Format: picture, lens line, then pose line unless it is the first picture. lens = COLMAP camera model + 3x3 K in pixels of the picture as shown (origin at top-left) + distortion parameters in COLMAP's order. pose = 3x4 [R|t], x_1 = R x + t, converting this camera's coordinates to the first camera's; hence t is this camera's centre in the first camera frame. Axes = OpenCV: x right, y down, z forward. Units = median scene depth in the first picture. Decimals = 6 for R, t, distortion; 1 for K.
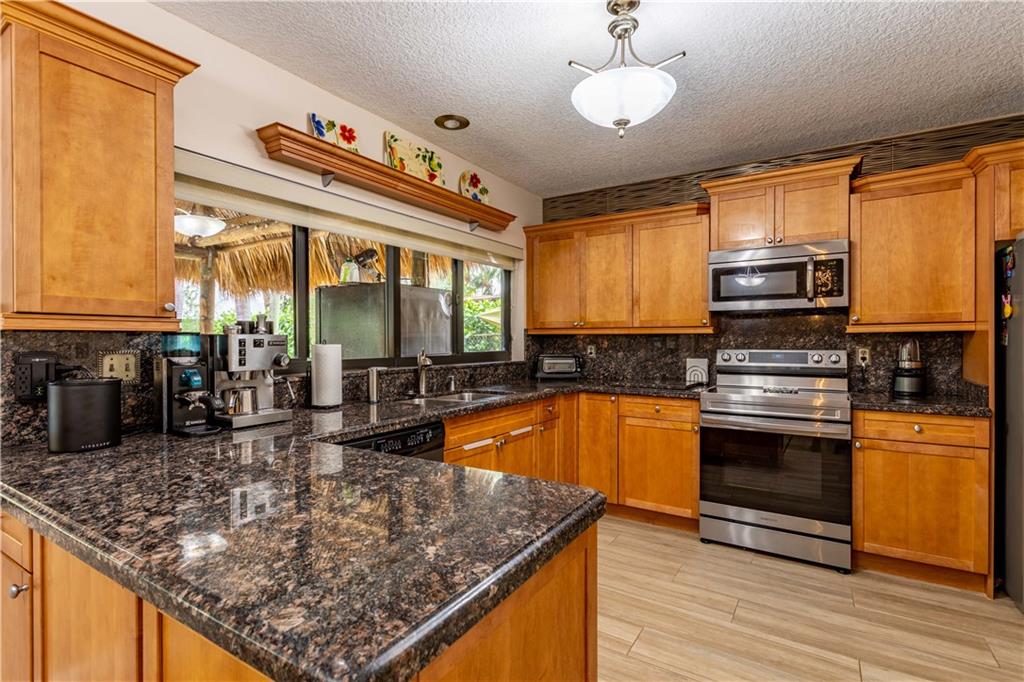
lens RADIAL K [[487.9, 0, 505.3], [0, 487.9, 340.6], [0, 0, 1]] dist [0.003016, 0.000193]
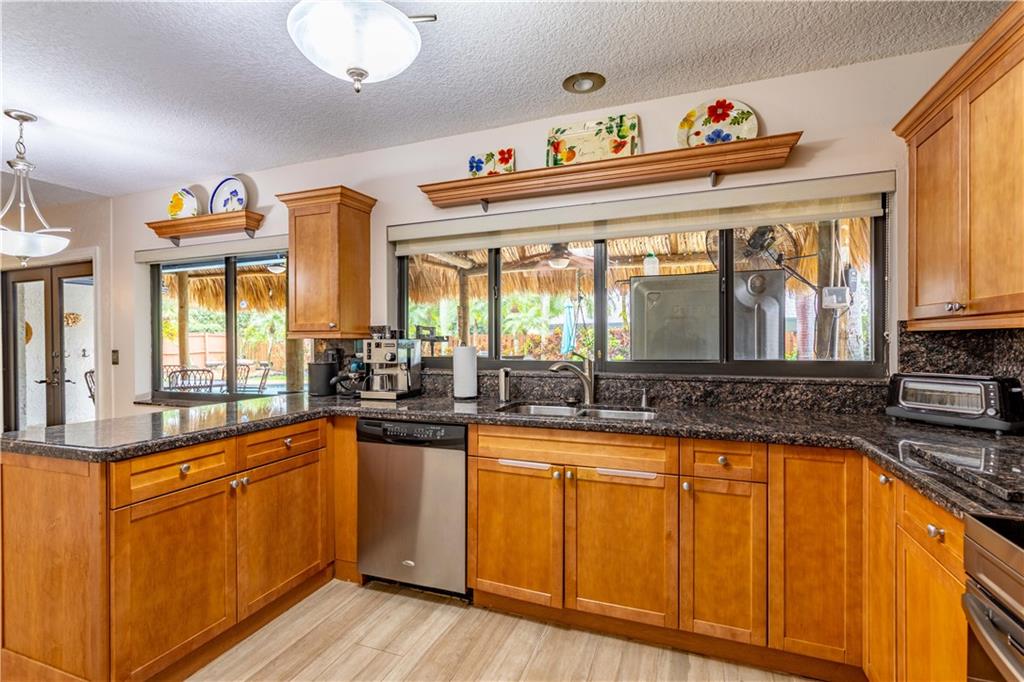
lens RADIAL K [[487.9, 0, 512.0], [0, 487.9, 344.3], [0, 0, 1]] dist [0.003016, 0.000193]
pose [[0.206378, 0.008643, -0.978434, 0.684195], [0.002145, 0.999955, 0.009285, -0.006830], [0.978470, -0.004015, 0.206350, 0.703106]]
